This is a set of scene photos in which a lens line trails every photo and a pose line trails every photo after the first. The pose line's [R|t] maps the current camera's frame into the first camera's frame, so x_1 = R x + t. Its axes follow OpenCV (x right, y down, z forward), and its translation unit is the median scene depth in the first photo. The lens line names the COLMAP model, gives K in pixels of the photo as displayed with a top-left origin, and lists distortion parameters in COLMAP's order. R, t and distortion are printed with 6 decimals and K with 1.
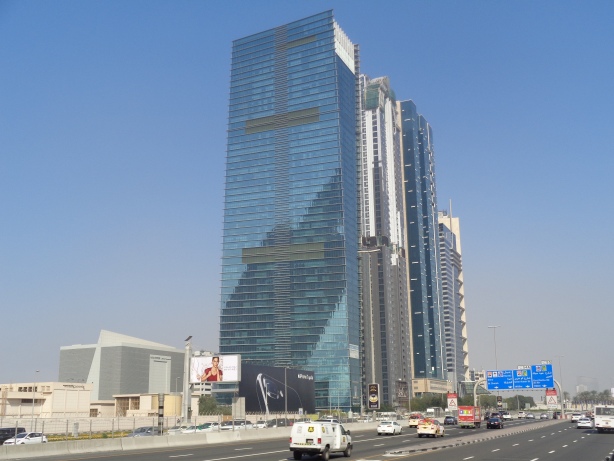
lens RADIAL K [[753.3, 0, 307.1], [0, 753.3, 230.1], [0, 0, 1]] dist [-0.006159, 0.000000]
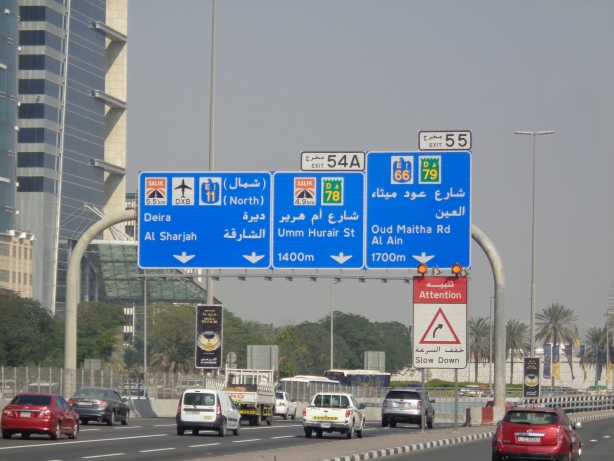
lens RADIAL K [[3617.2, 0, 307.0], [0, 3617.2, 230.5], [0, 0, 1]] dist [0.236077, 0.000000]
pose [[0.968169, 0.038752, 0.247278, 0.053368], [-0.086130, 0.979188, 0.183772, 0.029895], [-0.235010, -0.199221, 0.951358, 0.115530]]
